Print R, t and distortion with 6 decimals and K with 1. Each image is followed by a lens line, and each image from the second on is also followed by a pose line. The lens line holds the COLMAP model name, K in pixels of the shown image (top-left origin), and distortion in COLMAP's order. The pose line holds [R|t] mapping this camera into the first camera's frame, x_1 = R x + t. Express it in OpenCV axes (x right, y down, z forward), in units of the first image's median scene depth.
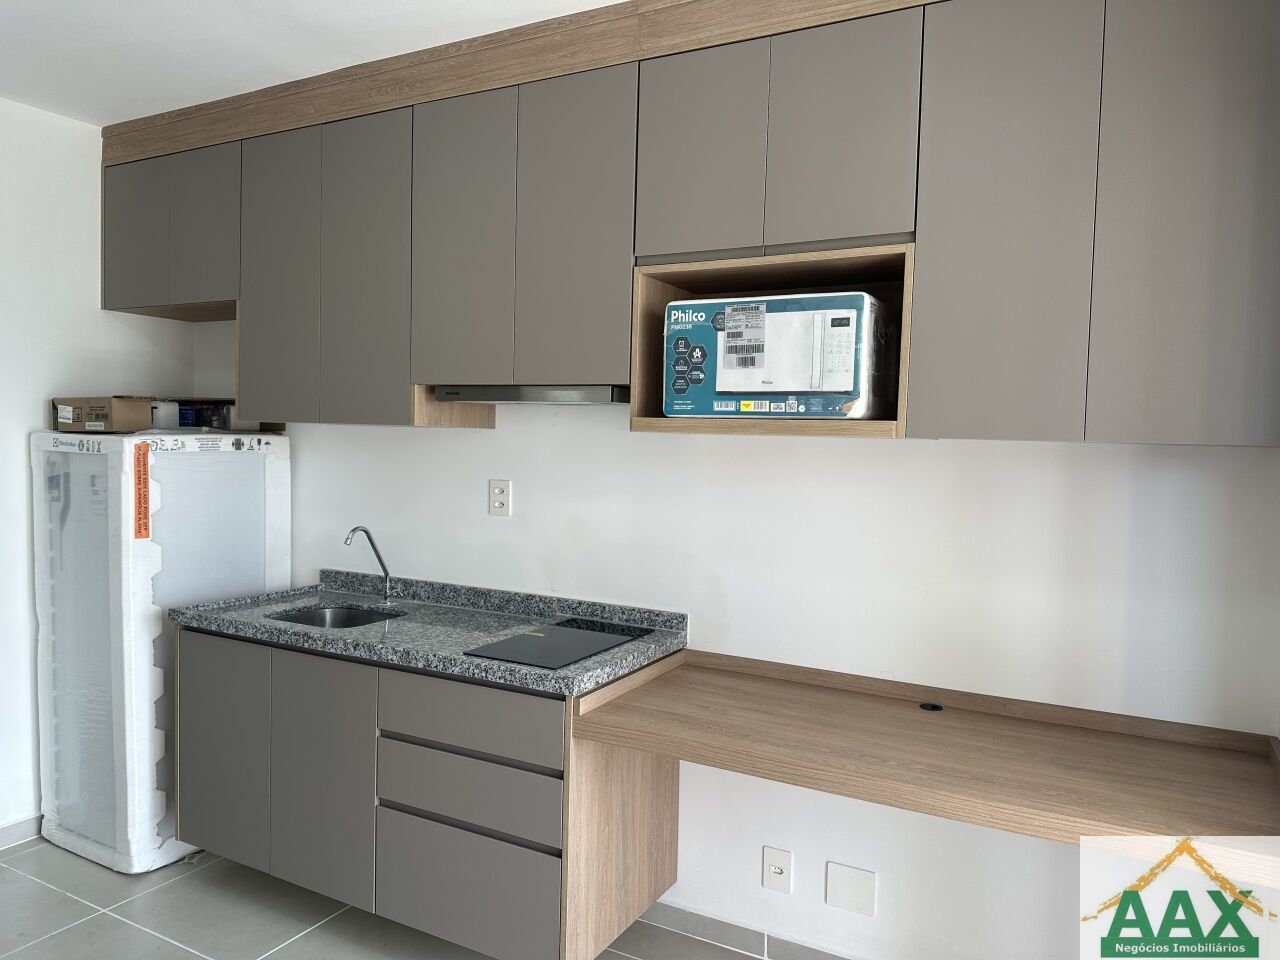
lens RADIAL K [[884.6, 0, 647.5], [0, 884.6, 485.6], [0, 0, 1]] dist [0.004352, -0.022381]
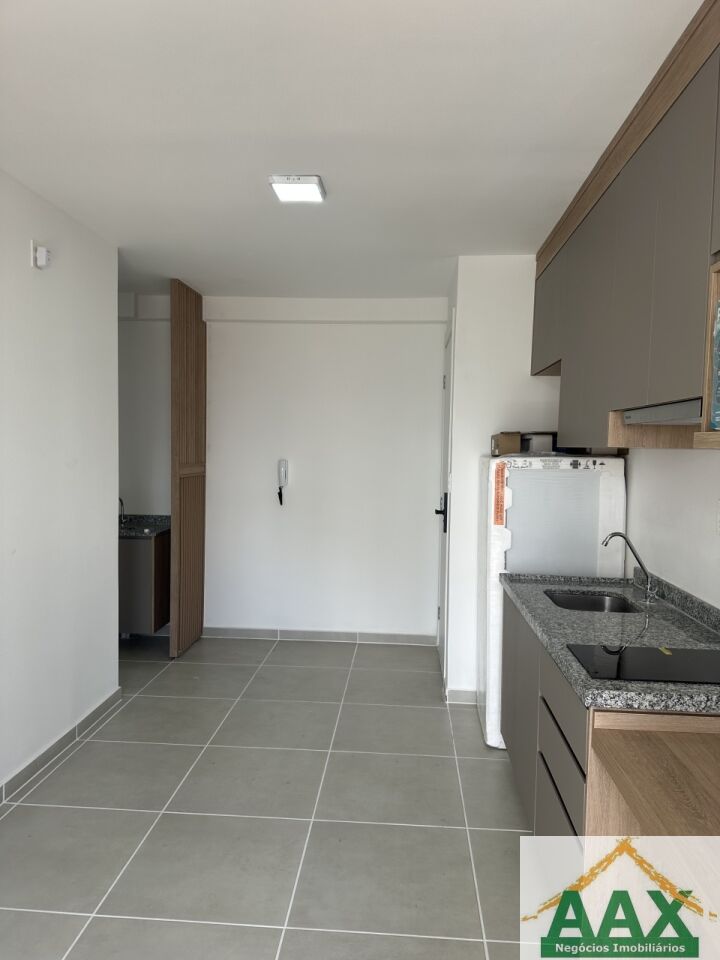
lens RADIAL K [[663.5, 0, 362.4], [0, 663.5, 477.0], [0, 0, 1]] dist [0.004352, -0.022381]
pose [[0.389606, 0.022043, -0.920718, 0.380091], [-0.057188, 0.998363, -0.000298, -0.008955], [0.919204, 0.052771, 0.390229, 0.329630]]
